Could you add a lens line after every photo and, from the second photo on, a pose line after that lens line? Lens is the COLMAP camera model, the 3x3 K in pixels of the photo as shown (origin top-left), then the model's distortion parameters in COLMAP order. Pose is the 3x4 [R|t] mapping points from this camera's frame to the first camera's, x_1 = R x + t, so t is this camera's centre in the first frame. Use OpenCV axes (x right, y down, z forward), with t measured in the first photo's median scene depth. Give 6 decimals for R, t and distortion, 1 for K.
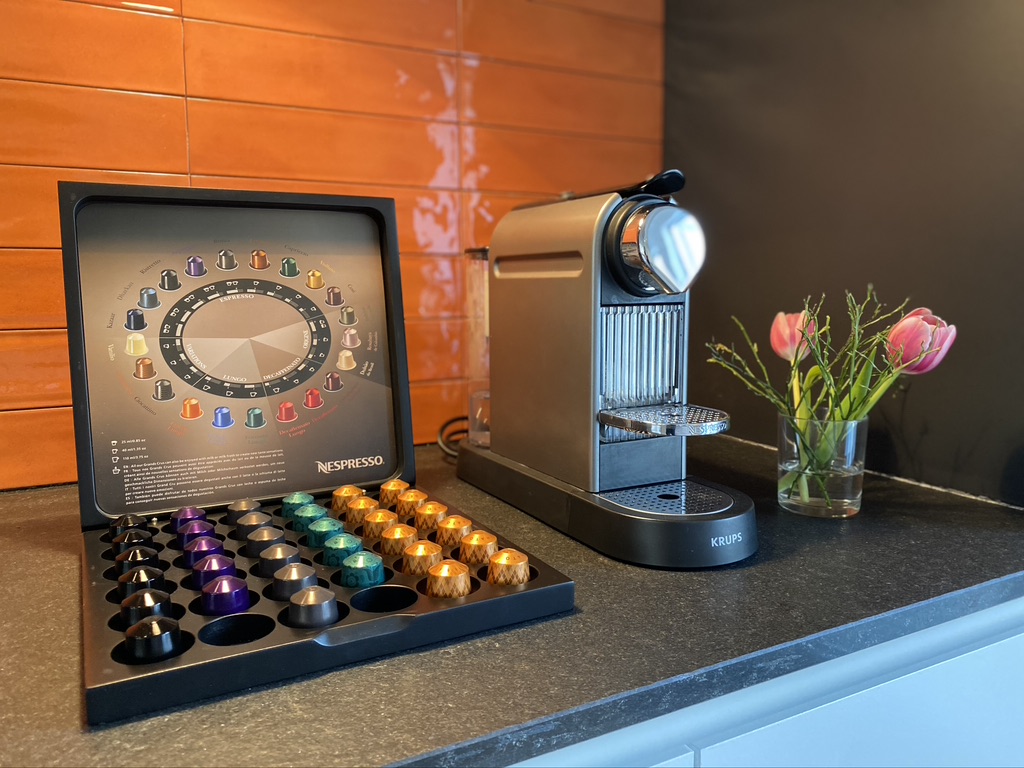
lens RADIAL K [[786.0, 0, 512.0], [0, 786.0, 384.0], [0, 0, 1]] dist [0.036763, -0.039695]
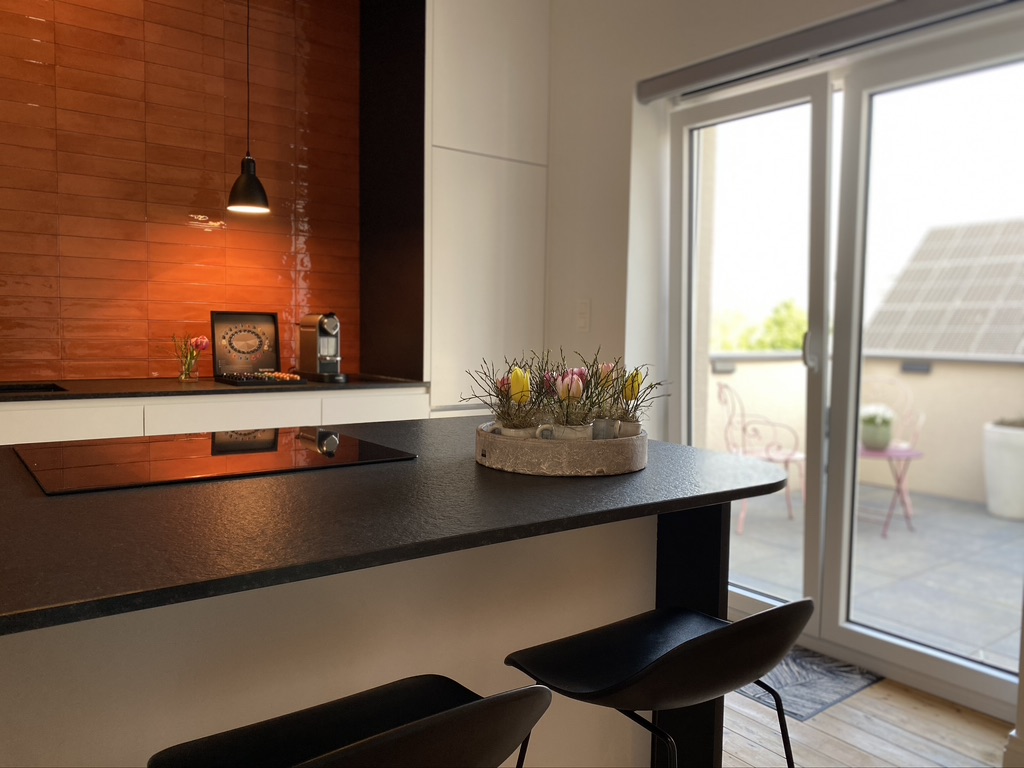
lens RADIAL K [[786.0, 0, 512.0], [0, 786.0, 384.0], [0, 0, 1]] dist [0.036763, -0.039695]
pose [[0.988623, 0.011231, 0.149997, 0.551710], [-0.001997, 0.998101, -0.061573, 0.490034], [-0.150404, 0.060573, 0.986767, -3.961158]]
